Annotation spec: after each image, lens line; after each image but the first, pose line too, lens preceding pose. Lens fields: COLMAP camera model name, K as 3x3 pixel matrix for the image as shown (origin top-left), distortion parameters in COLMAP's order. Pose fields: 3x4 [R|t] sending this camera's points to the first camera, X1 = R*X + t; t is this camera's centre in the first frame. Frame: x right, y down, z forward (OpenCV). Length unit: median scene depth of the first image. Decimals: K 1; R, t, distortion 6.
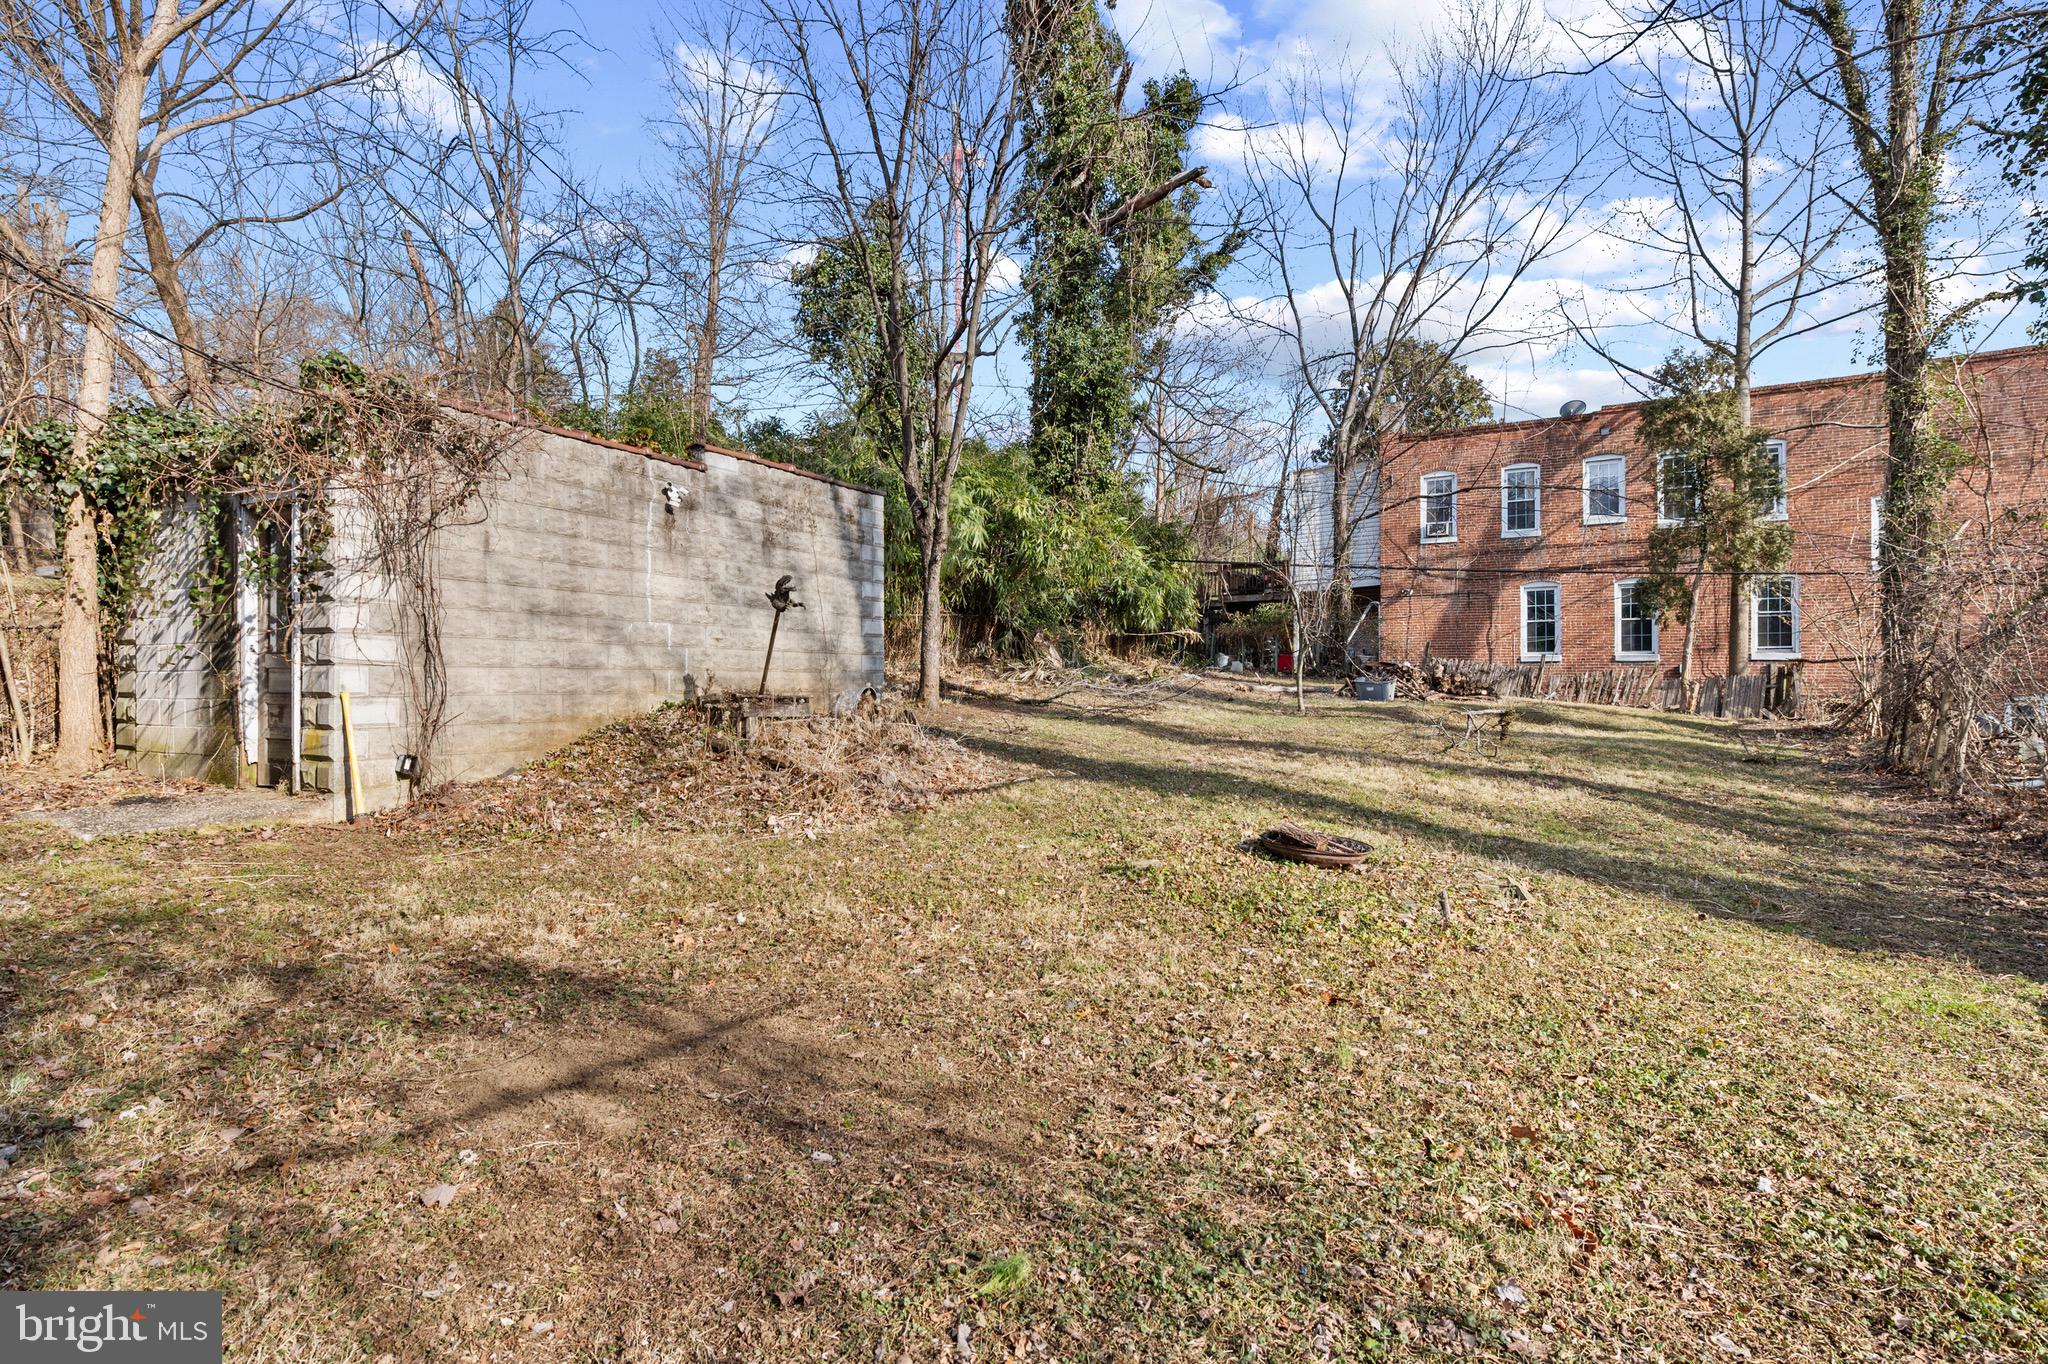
lens RADIAL K [[983.1, 0, 1019.0], [0, 983.1, 683.3], [0, 0, 1]] dist [-0.001440, 0.000026]
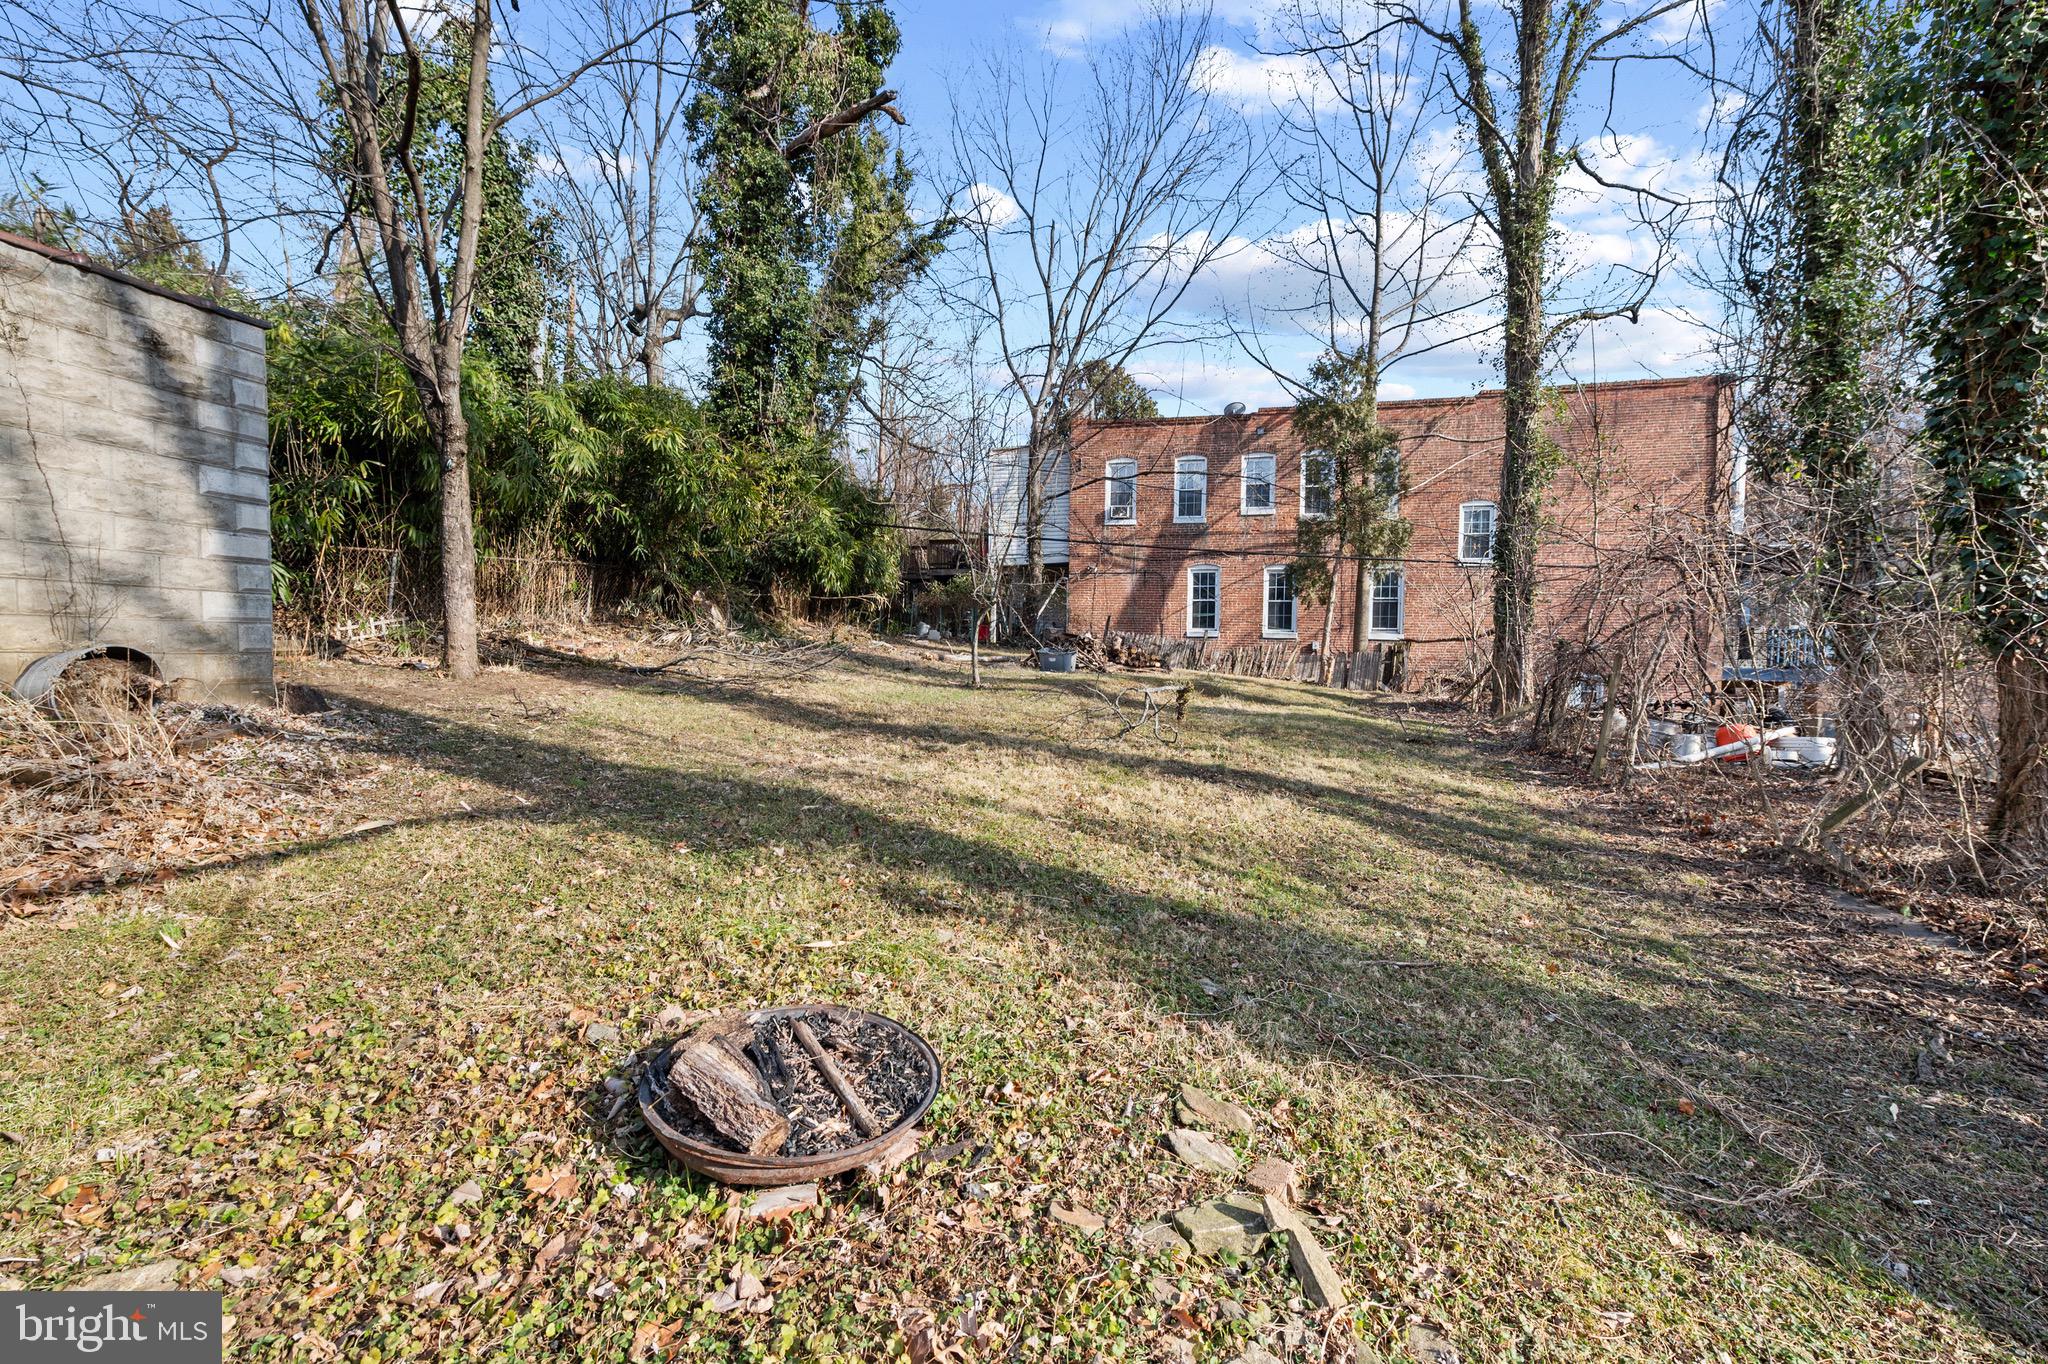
lens RADIAL K [[816.3, 0, 1025.5], [0, 816.3, 678.8], [0, 0, 1]] dist [-0.000252, 0.000059]
pose [[0.958234, 0.007544, 0.285886, 0.084922], [-0.017321, 0.999348, 0.031688, -0.000420], [-0.285461, -0.035316, 0.957739, 0.194751]]
